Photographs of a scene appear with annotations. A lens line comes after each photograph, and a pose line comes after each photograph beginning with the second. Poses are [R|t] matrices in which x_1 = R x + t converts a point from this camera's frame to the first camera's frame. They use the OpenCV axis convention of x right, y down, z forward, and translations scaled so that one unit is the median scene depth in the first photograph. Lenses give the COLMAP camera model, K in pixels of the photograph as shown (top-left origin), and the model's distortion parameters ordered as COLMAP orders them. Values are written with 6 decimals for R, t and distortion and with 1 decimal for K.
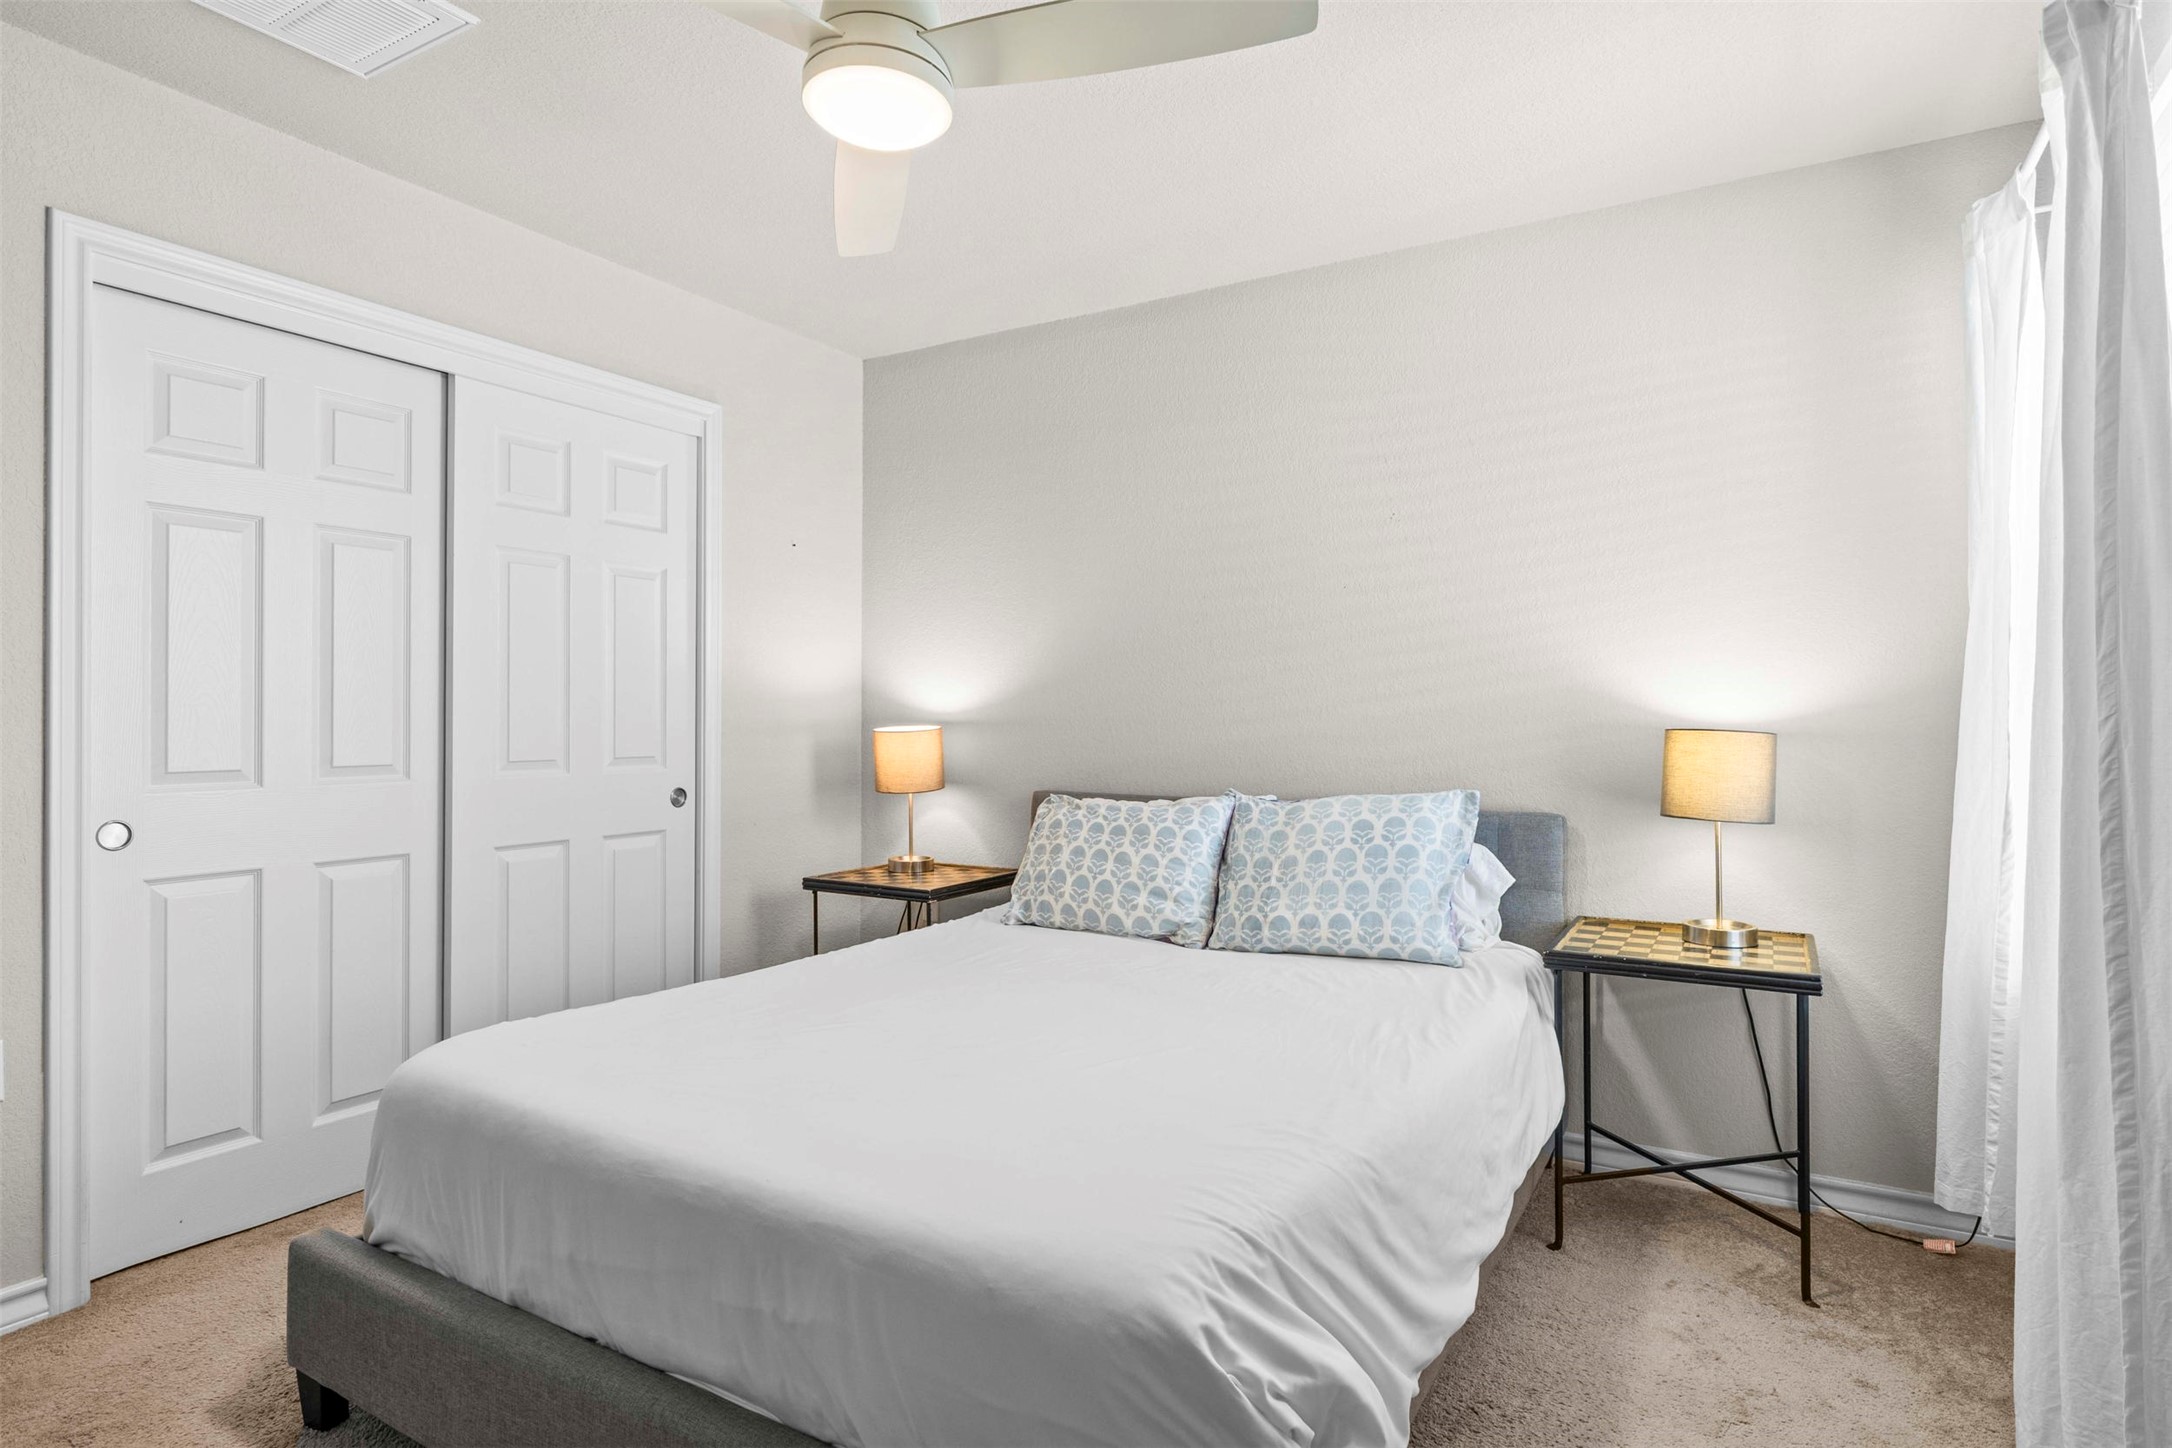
lens RADIAL K [[1121.4, 0, 1086.0], [0, 1121.4, 724.0], [0, 0, 1]] dist [-0.002010, -0.000394]
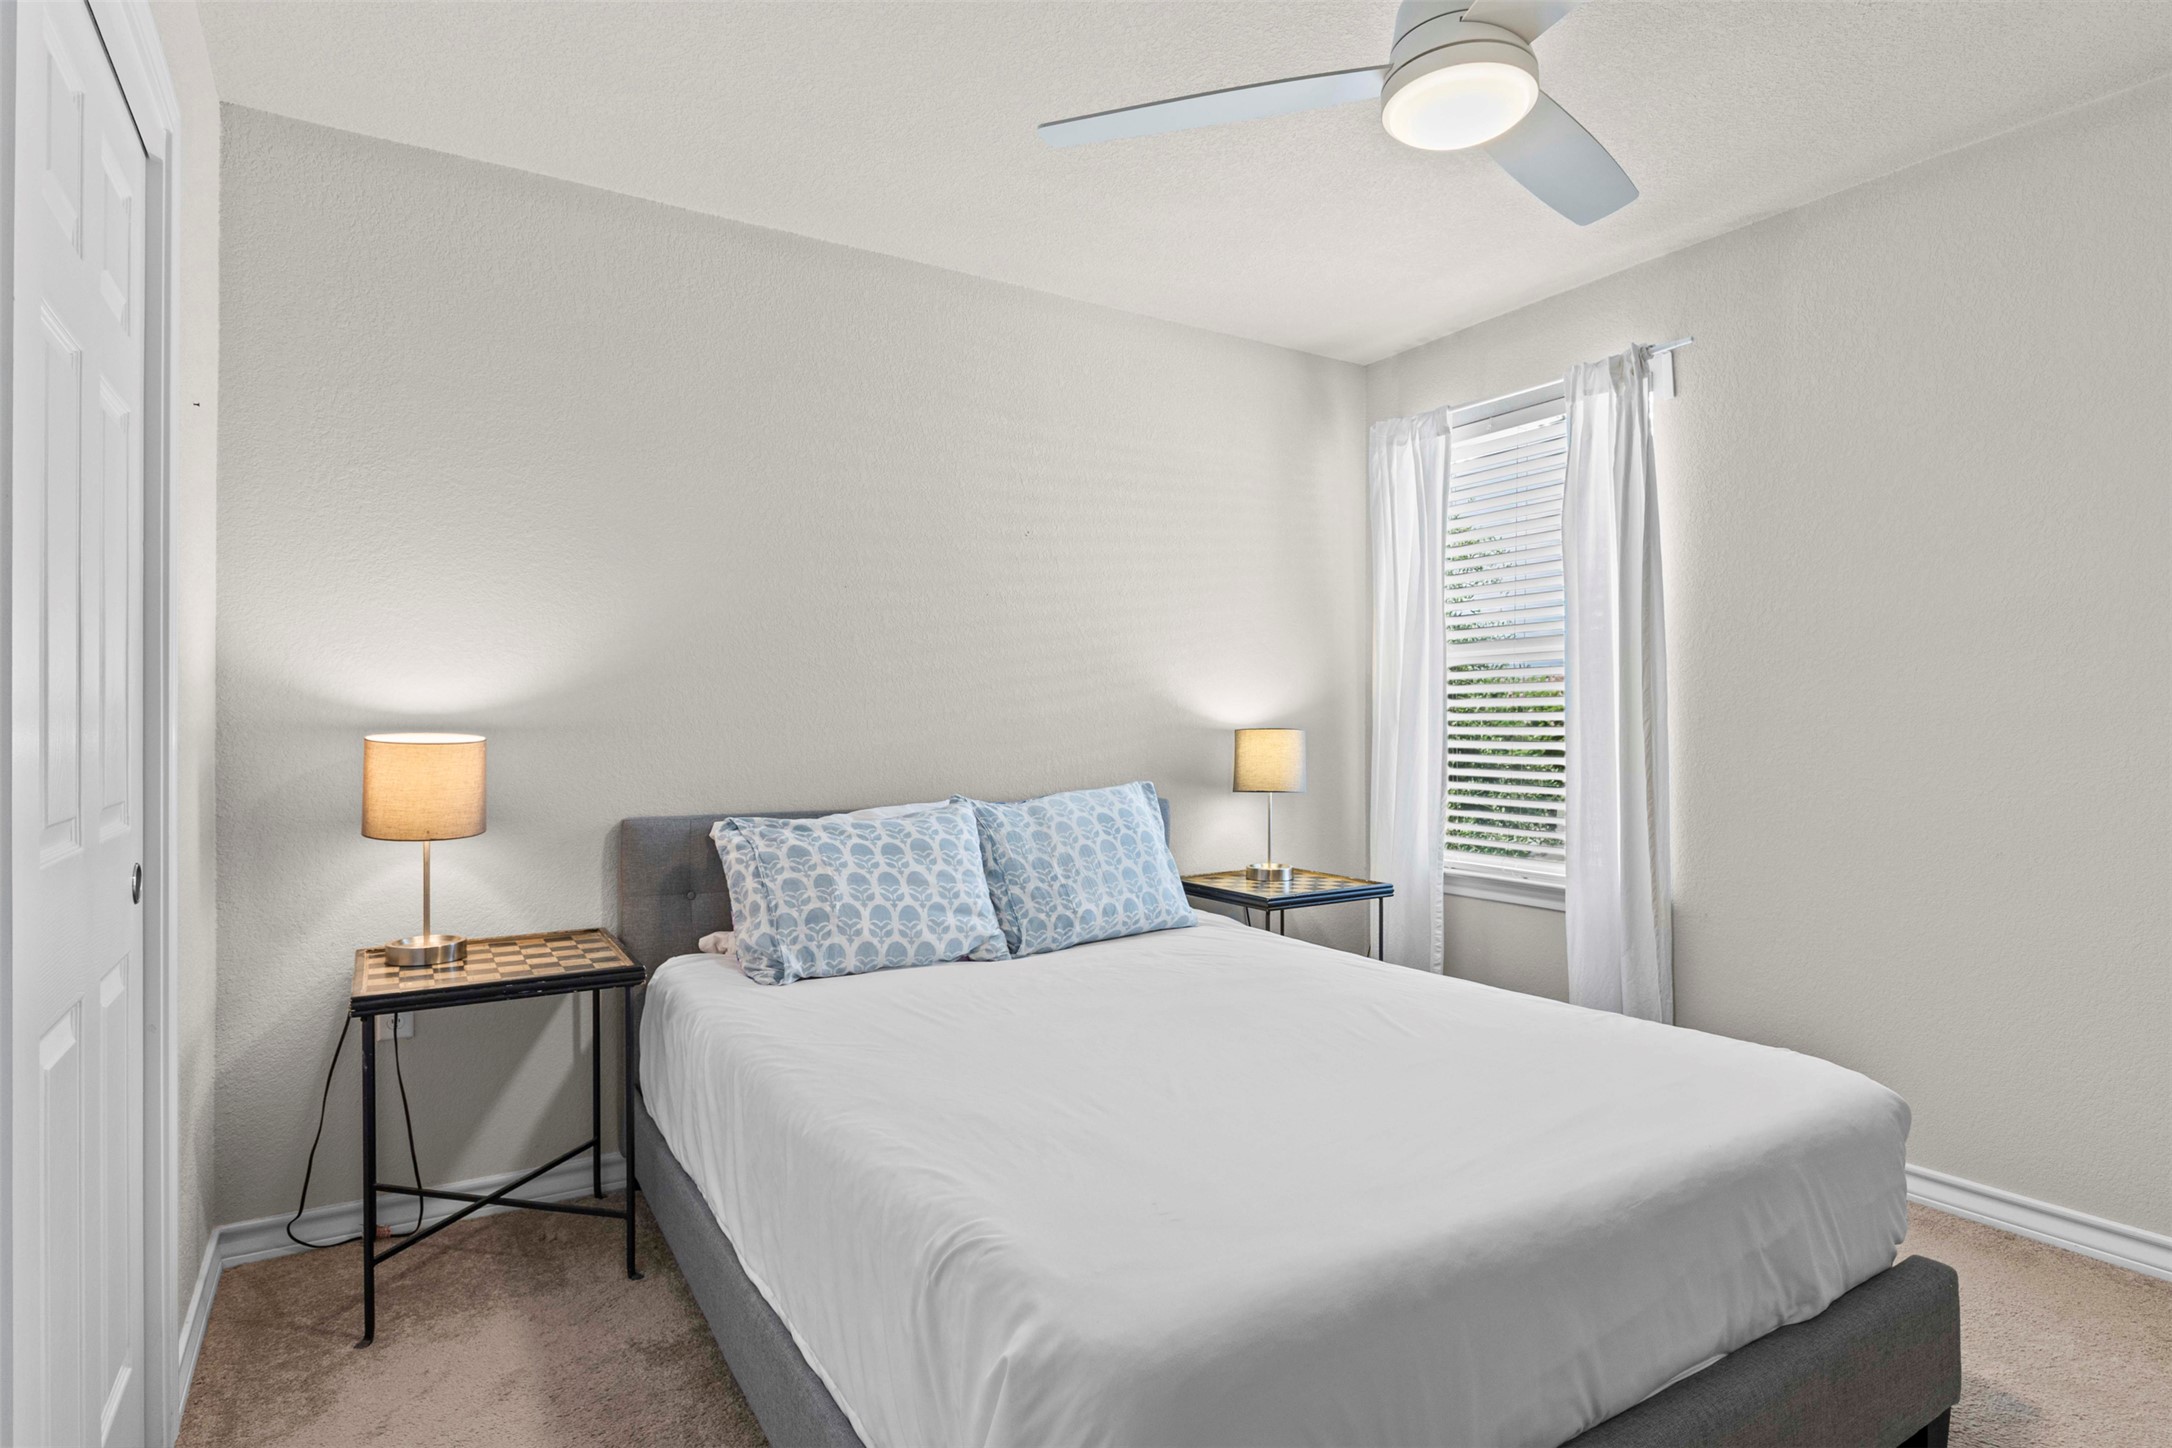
lens RADIAL K [[1187.8, 0, 1086.0], [0, 1187.8, 724.0], [0, 0, 1]] dist [-0.002408, -0.000618]
pose [[0.459386, -0.003749, 0.888229, -0.745337], [0.008551, 0.999963, -0.000202, -0.001860], [-0.888196, 0.007688, 0.459401, 0.448047]]
